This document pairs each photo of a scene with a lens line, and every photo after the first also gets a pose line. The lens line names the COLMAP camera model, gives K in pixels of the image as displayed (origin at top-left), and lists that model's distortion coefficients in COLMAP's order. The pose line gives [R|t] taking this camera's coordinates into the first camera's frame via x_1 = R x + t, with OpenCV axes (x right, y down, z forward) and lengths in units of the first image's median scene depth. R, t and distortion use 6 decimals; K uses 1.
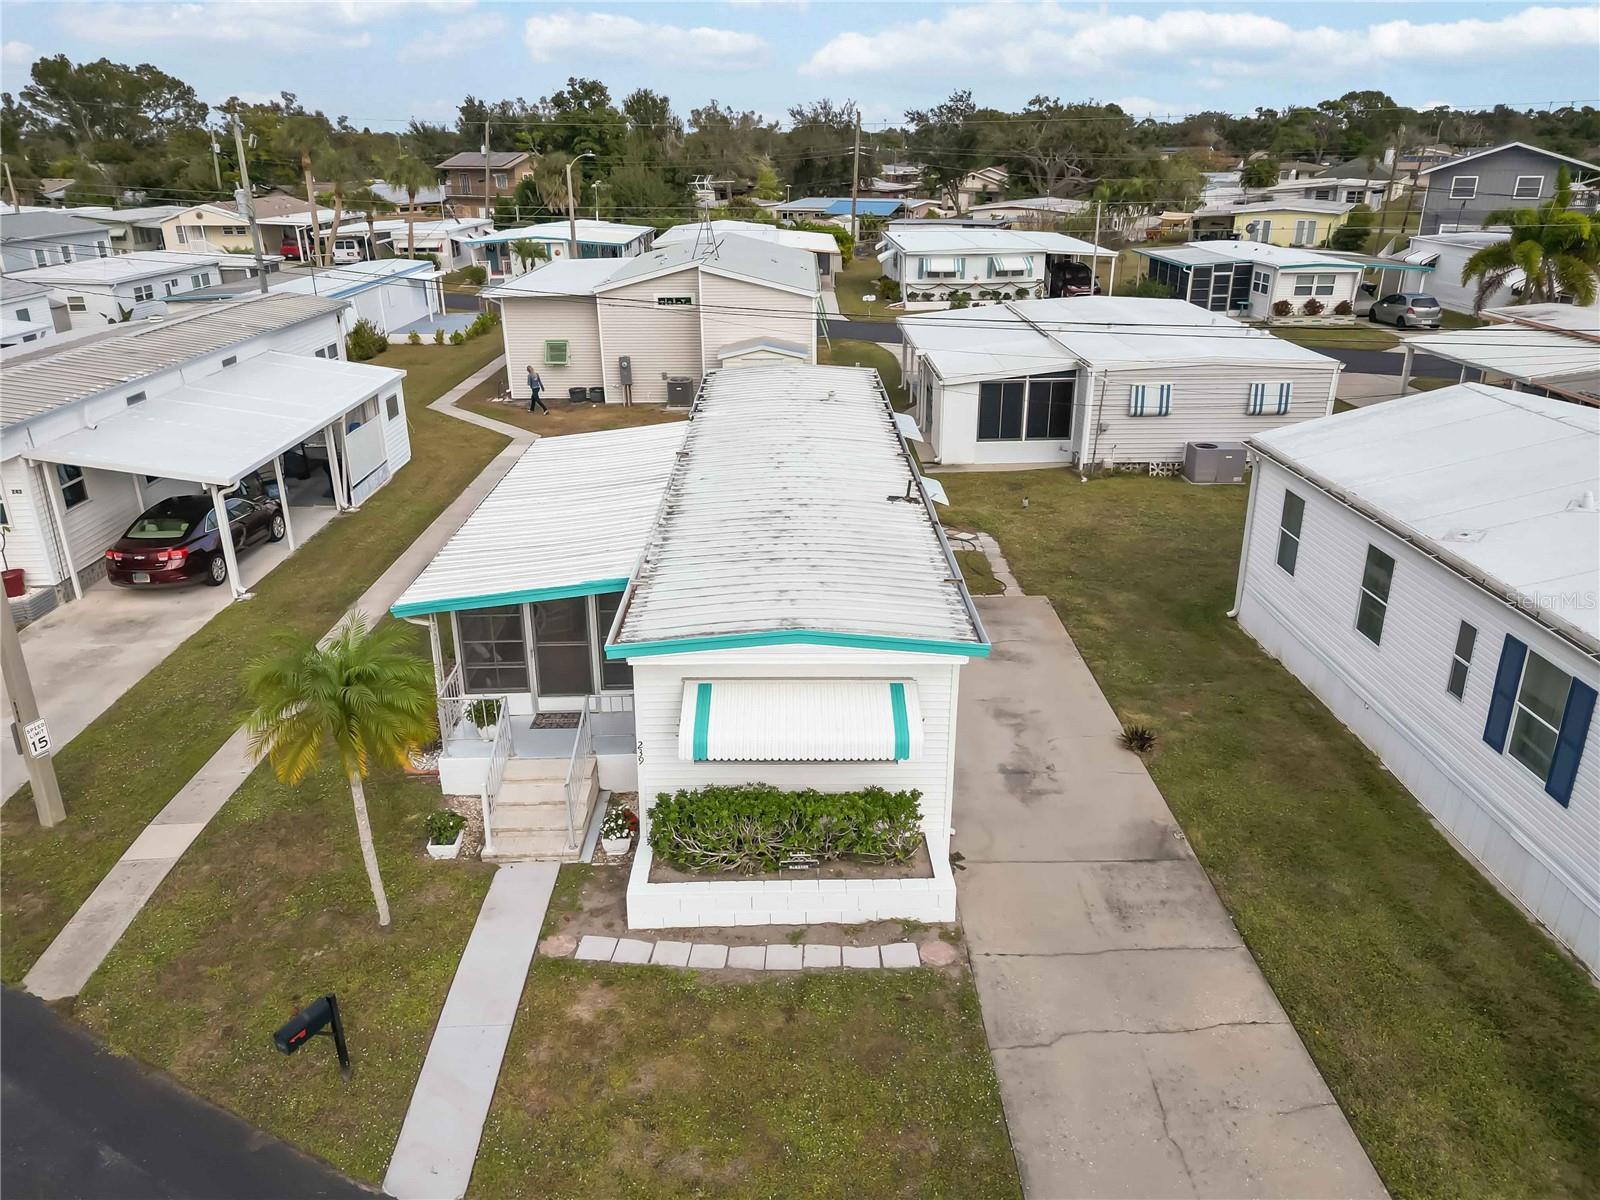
lens RADIAL K [[1134.2, 0, 800.0], [0, 1134.2, 600.0], [0, 0, 1]] dist [0.068333, -0.066851]
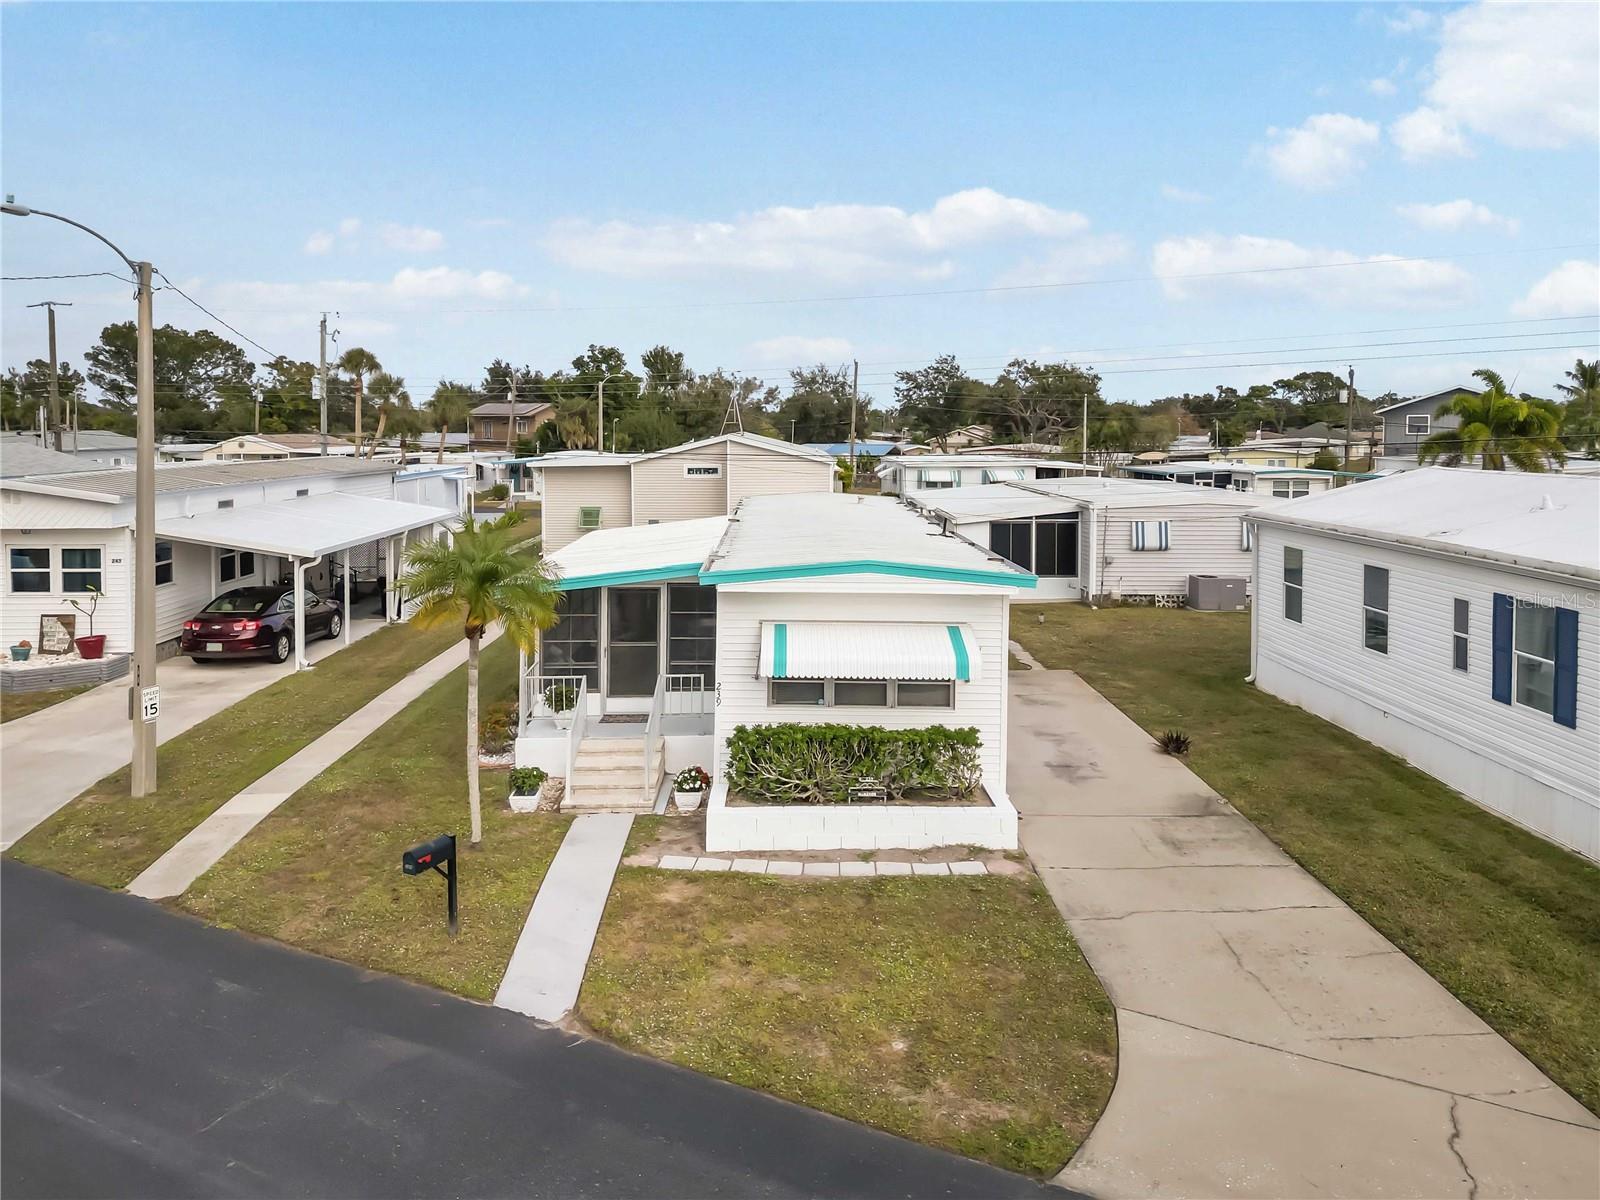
lens RADIAL K [[1151.8, 0, 793.7], [0, 1151.8, 489.6], [0, 0, 1]] dist [0.067567, -0.060094]
pose [[0.999947, 0.010035, 0.002239, -0.060188], [-0.008813, 0.948700, -0.316055, 0.245323], [-0.005296, 0.316019, 0.948738, -0.090721]]
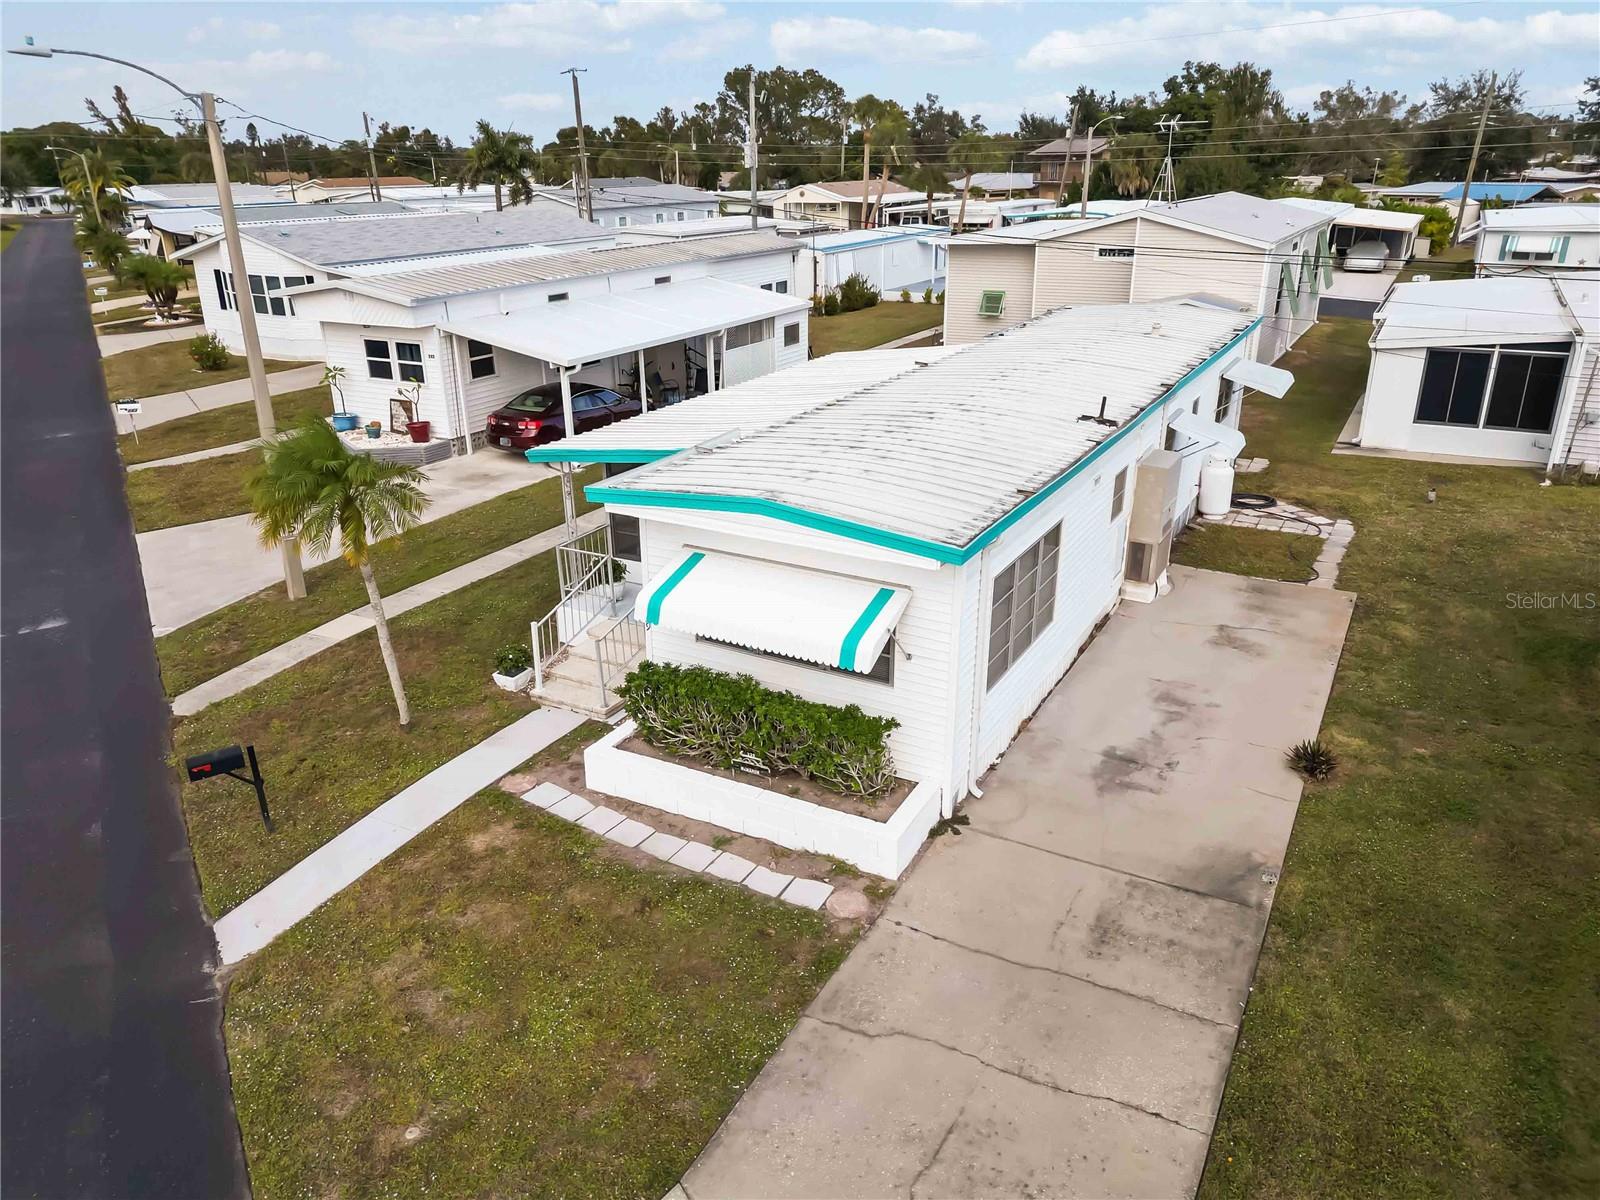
lens RADIAL K [[1108.6, 0, 800.0], [0, 1108.6, 600.0], [0, 0, 1]] dist [0.074198, -0.072797]
pose [[0.869885, 0.179100, -0.459590, 0.328346], [-0.176582, 0.983072, 0.048874, 0.042399], [0.460563, 0.038640, 0.886786, 0.190515]]
